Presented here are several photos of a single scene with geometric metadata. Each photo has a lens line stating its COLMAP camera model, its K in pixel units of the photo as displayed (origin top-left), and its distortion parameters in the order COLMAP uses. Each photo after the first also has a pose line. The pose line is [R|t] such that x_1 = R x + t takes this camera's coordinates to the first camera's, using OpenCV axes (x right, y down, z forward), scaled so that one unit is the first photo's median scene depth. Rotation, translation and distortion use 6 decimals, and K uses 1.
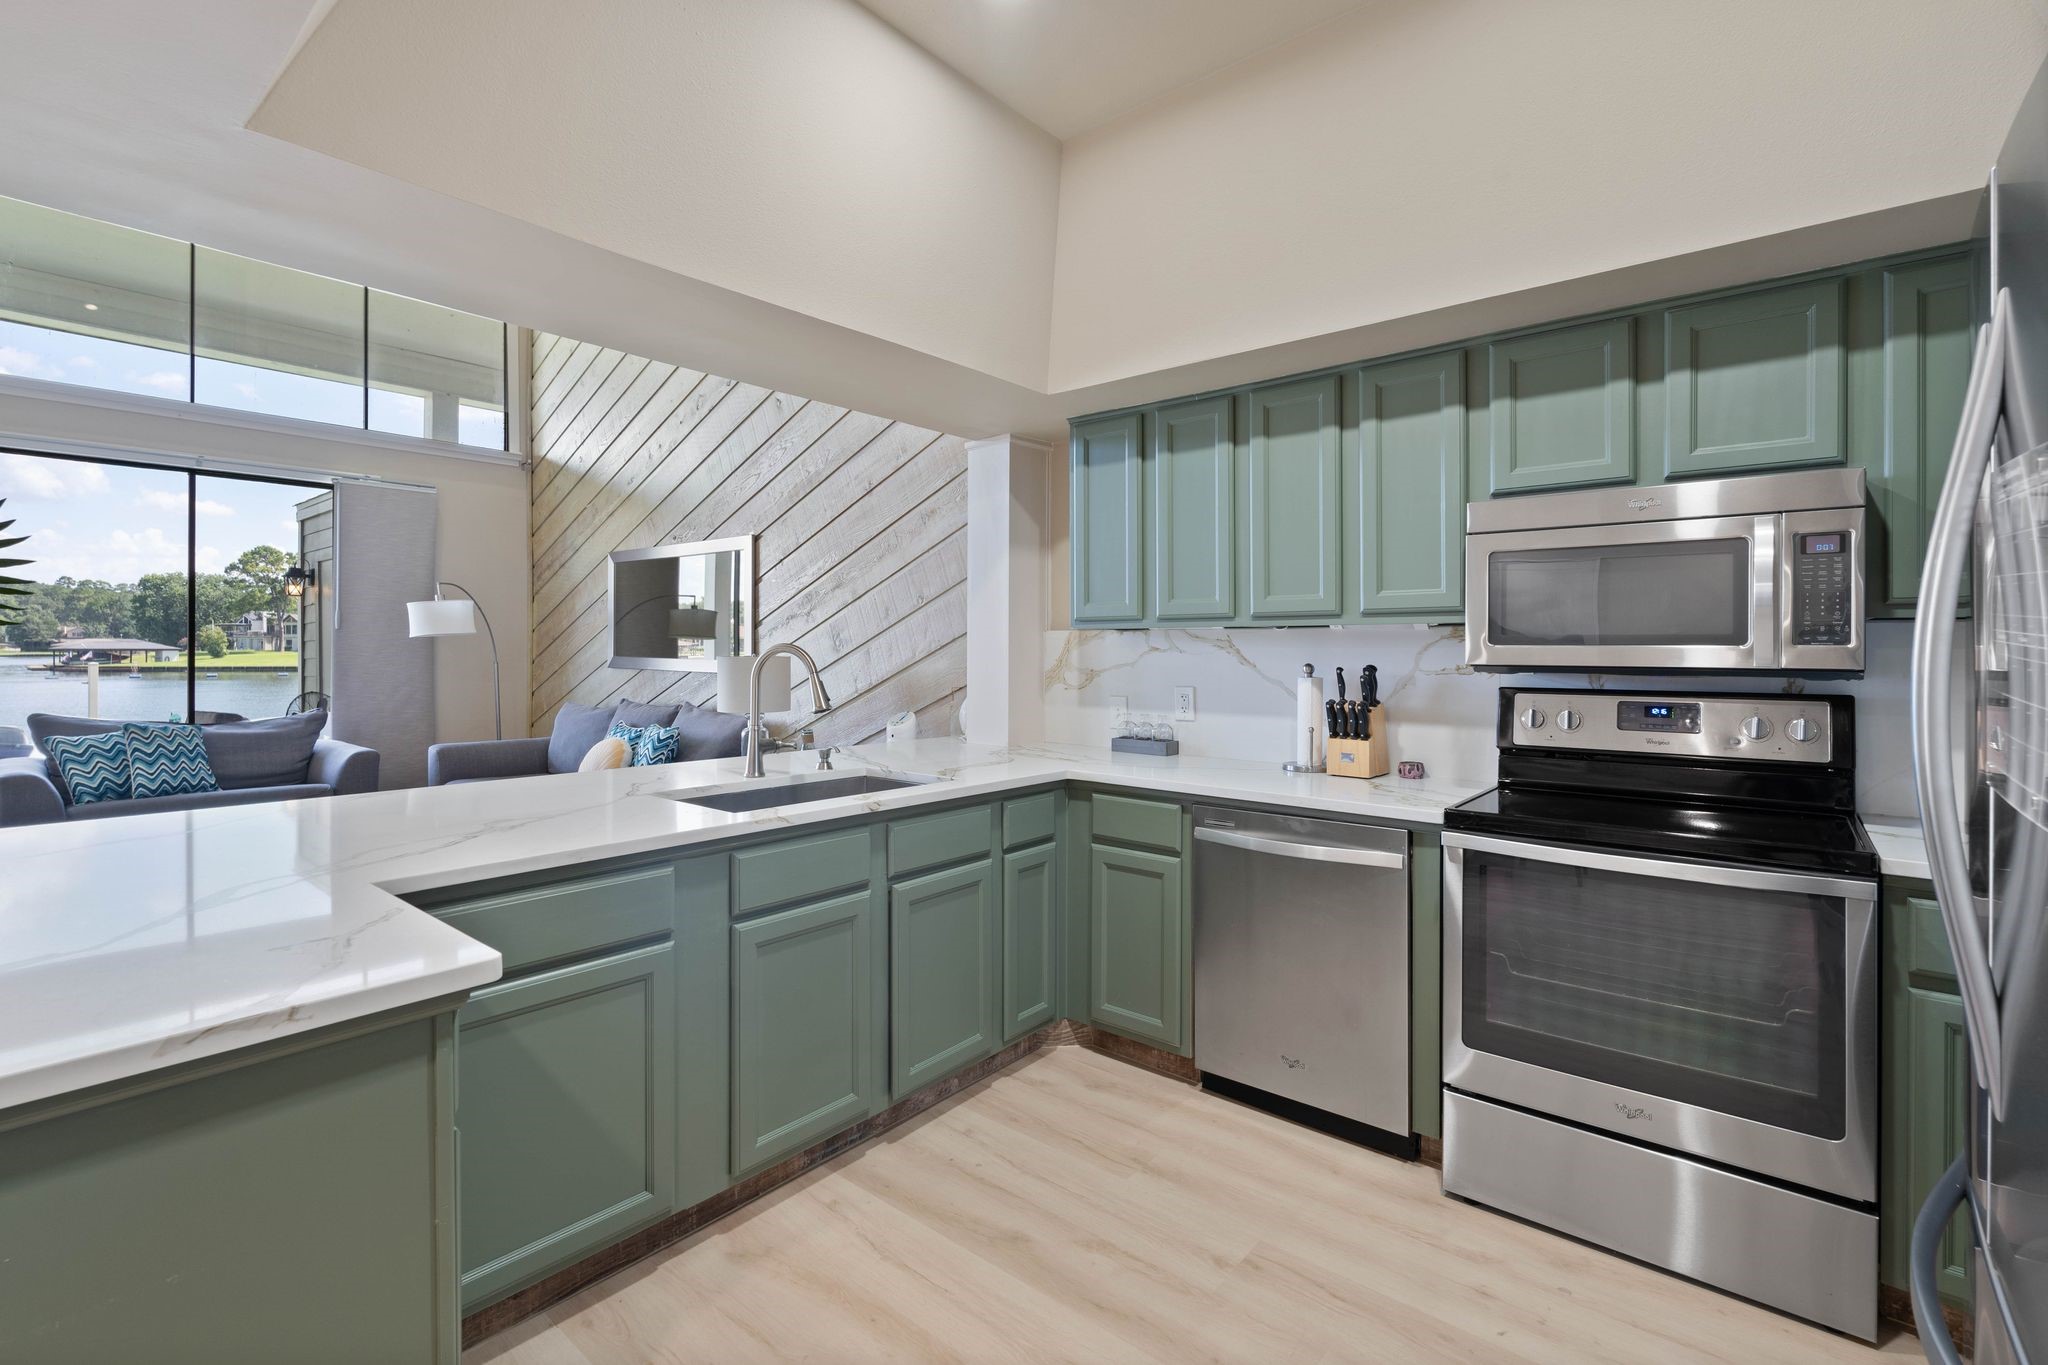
lens RADIAL K [[918.4, 0, 1016.9], [0, 918.4, 645.4], [0, 0, 1]] dist [0.002356, -0.000053]
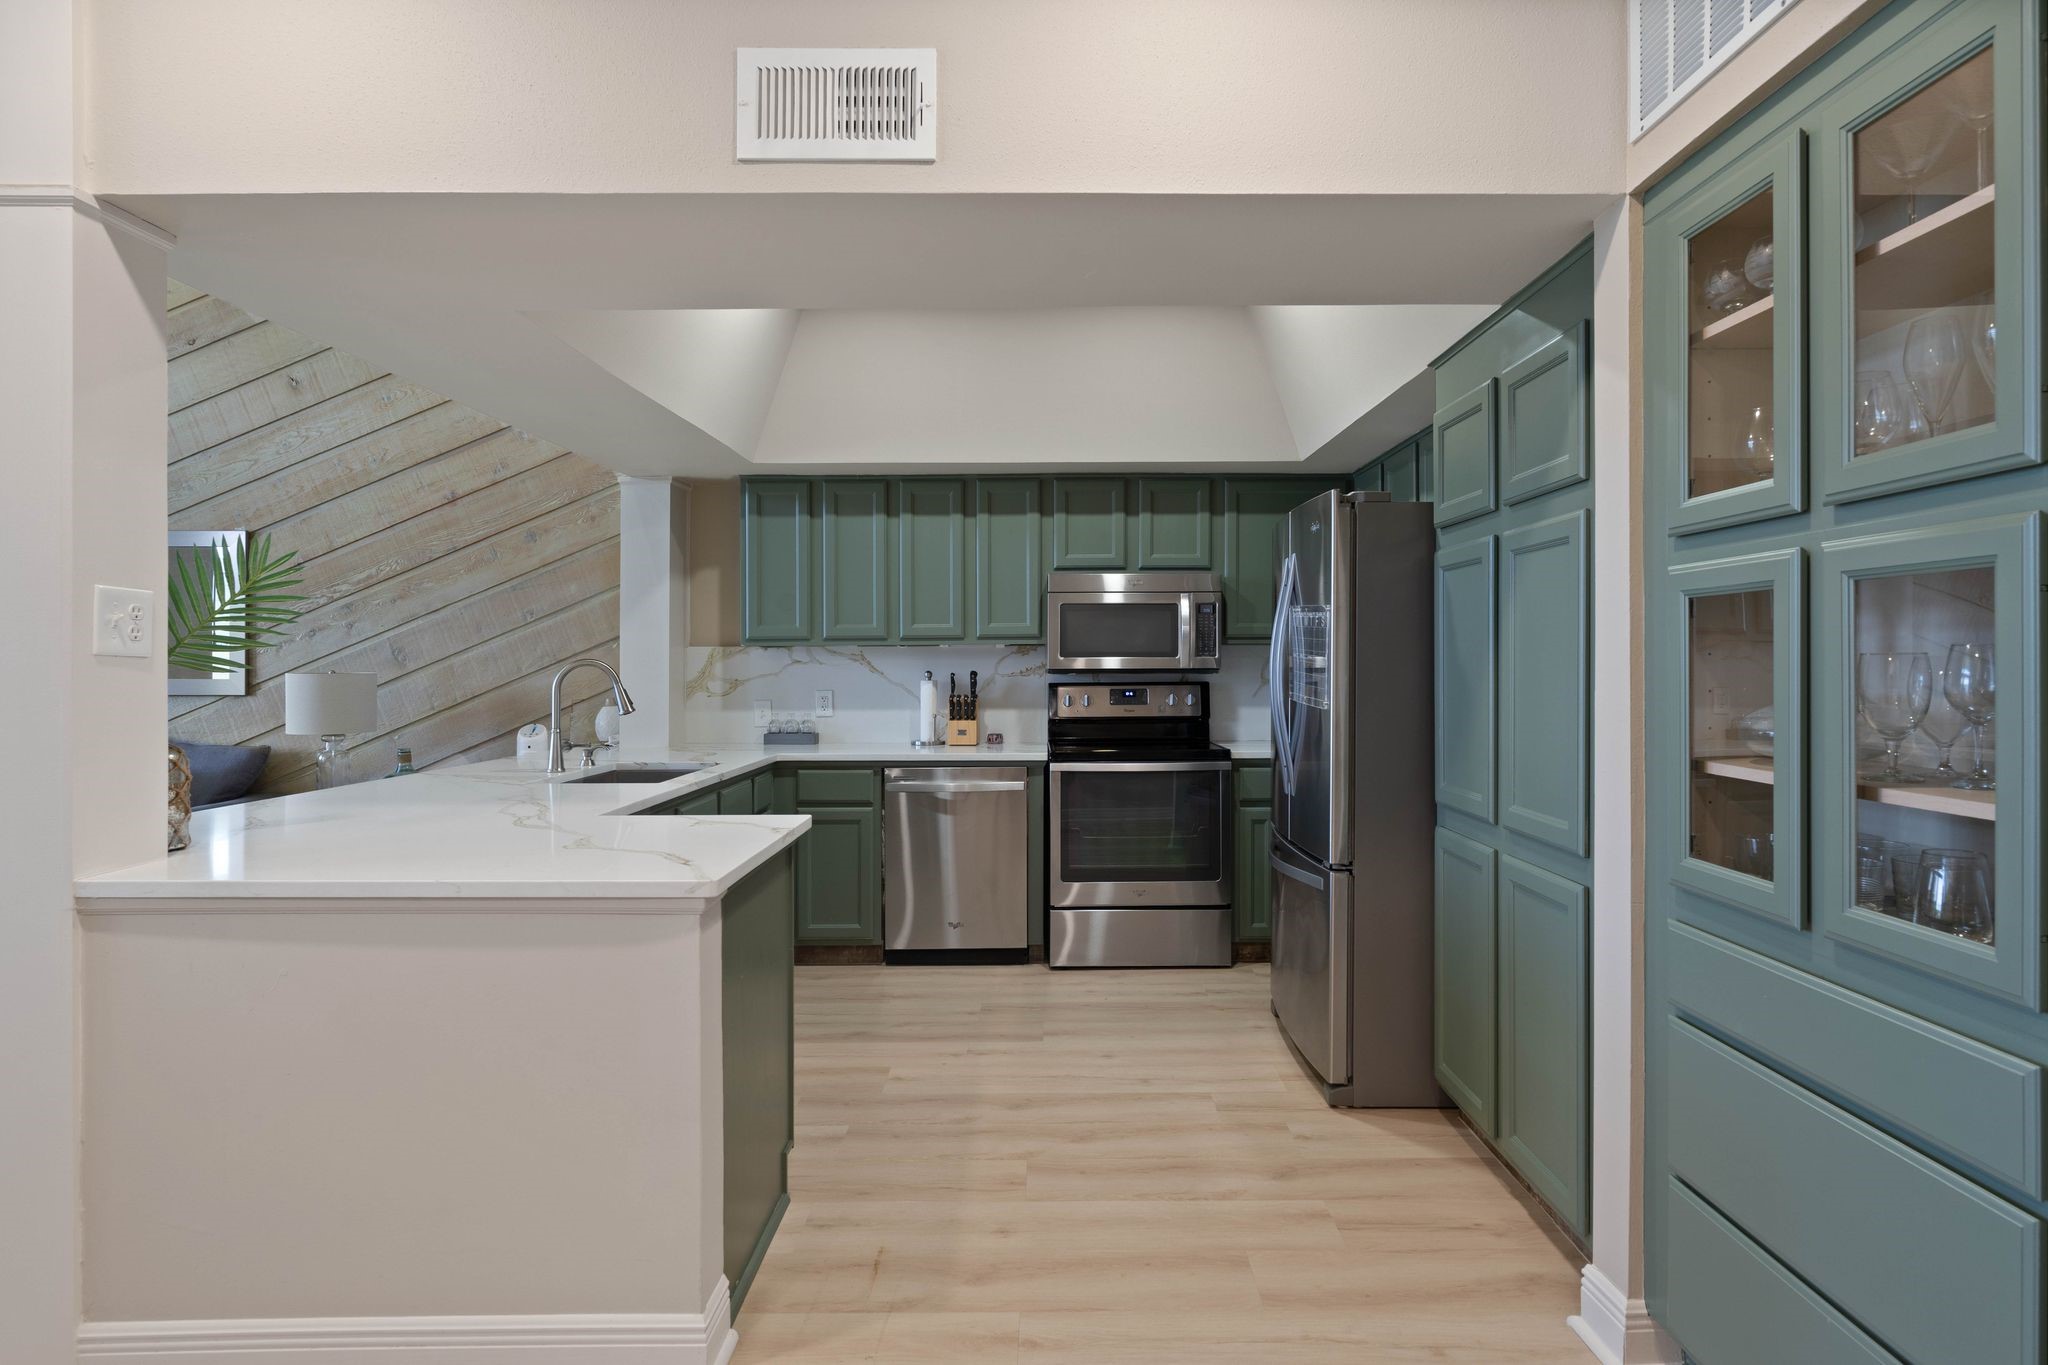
lens RADIAL K [[1118.4, 0, 1030.7], [0, 1118.4, 673.8], [0, 0, 1]] dist [0.027234, -0.000177]
pose [[0.773962, -0.013052, 0.633097, -0.662137], [0.004898, 0.999881, 0.014625, -0.000388], [-0.633213, -0.008219, 0.773934, -0.455497]]
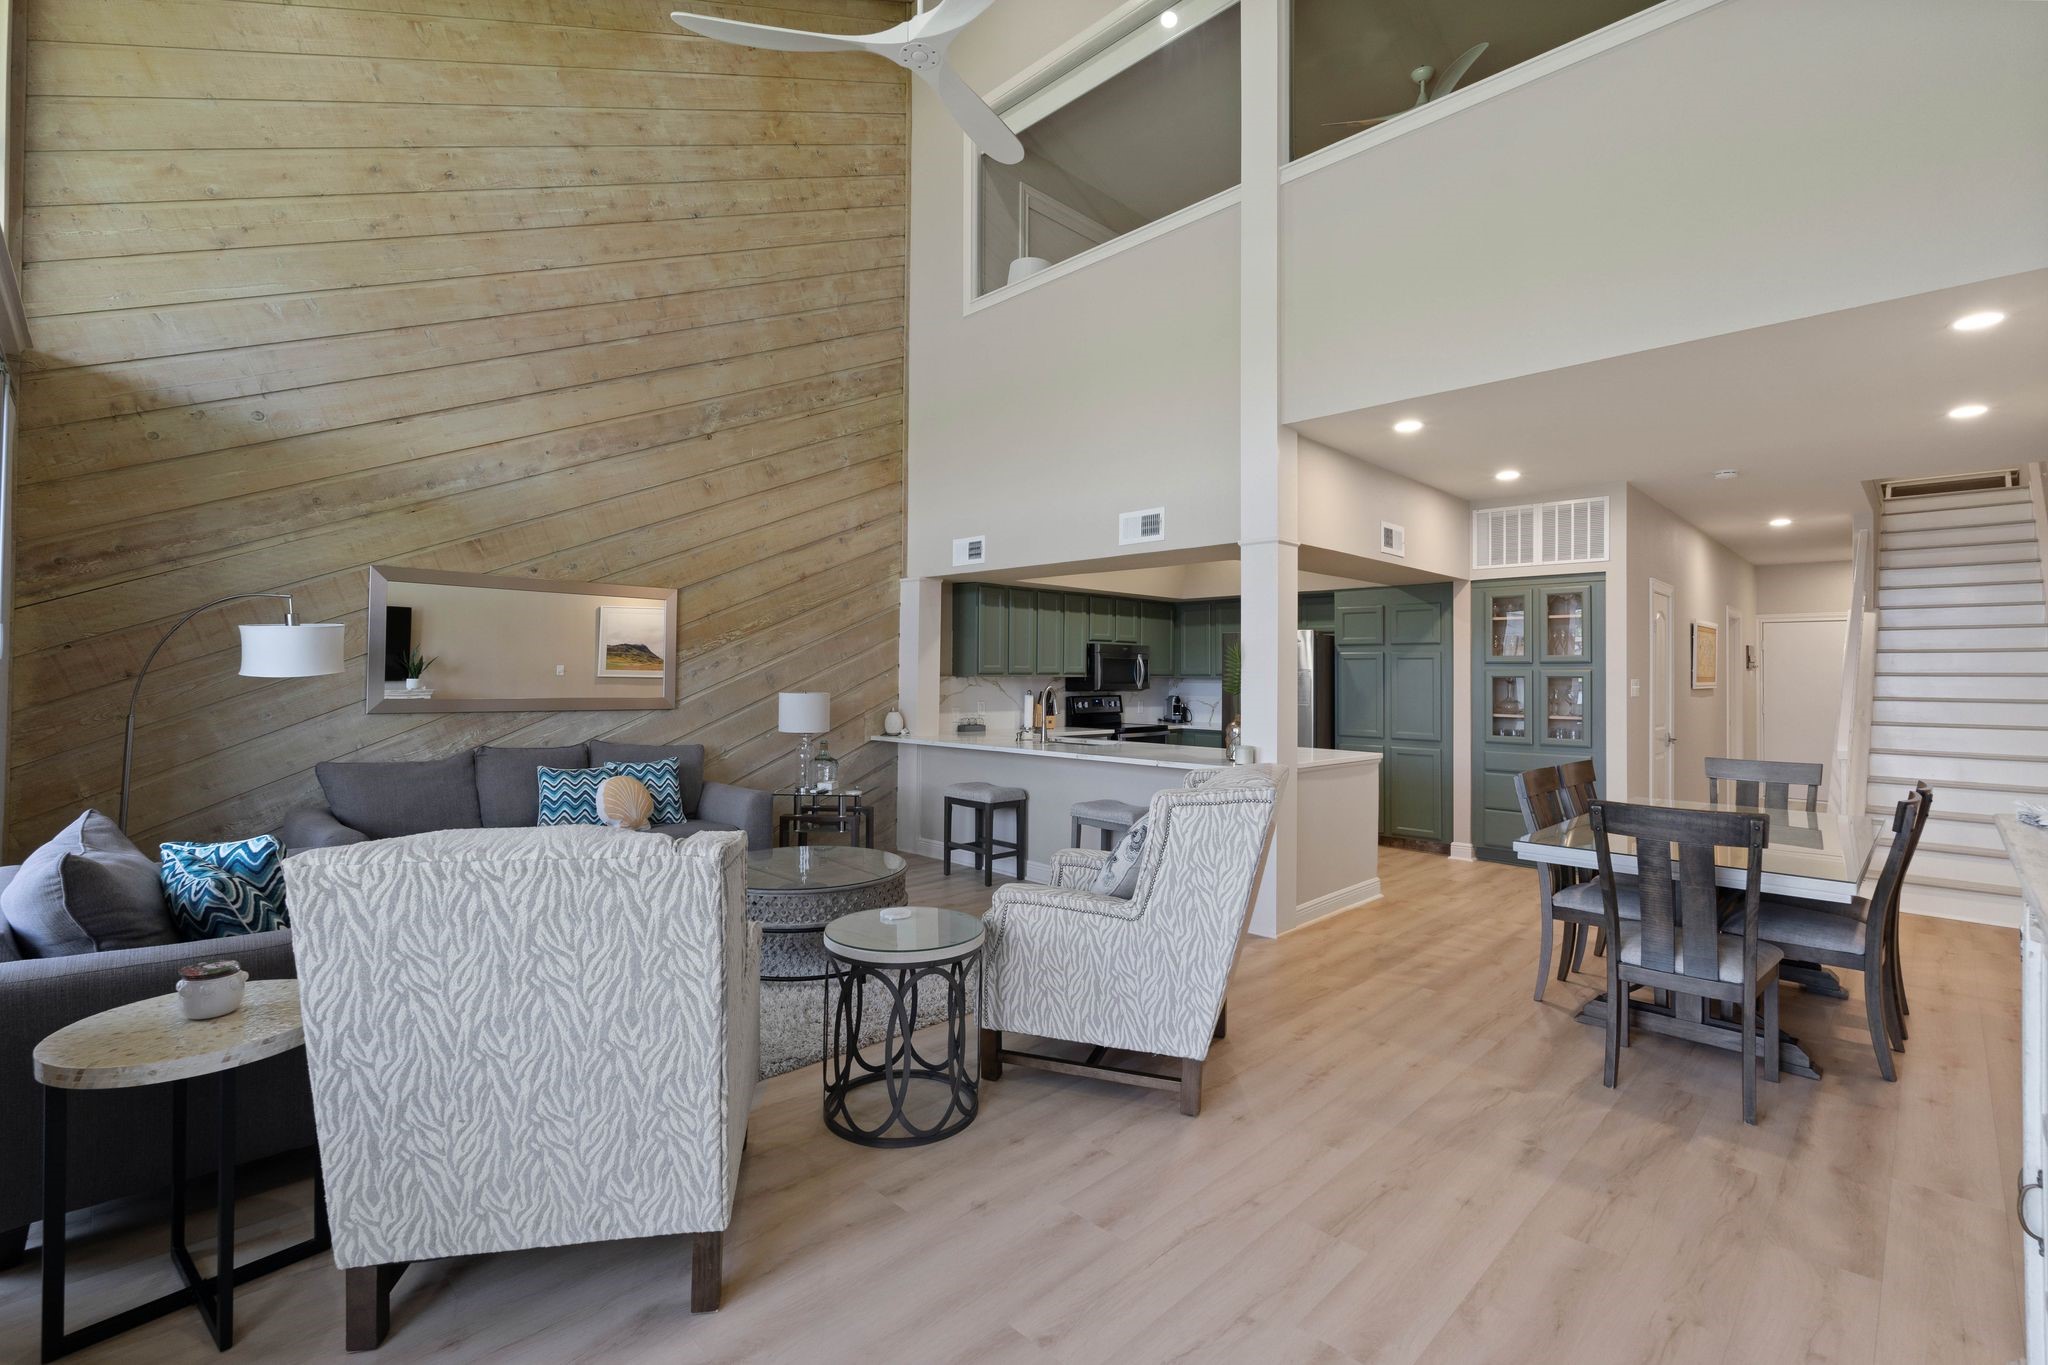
lens RADIAL K [[918.4, 0, 1014.2], [0, 918.4, 671.9], [0, 0, 1]] dist [0.002356, -0.000053]
pose [[0.095630, 0.003997, 0.995409, -2.391551], [-0.011710, 0.999927, -0.002890, -0.027131], [-0.995348, -0.011380, 0.095670, 0.779697]]
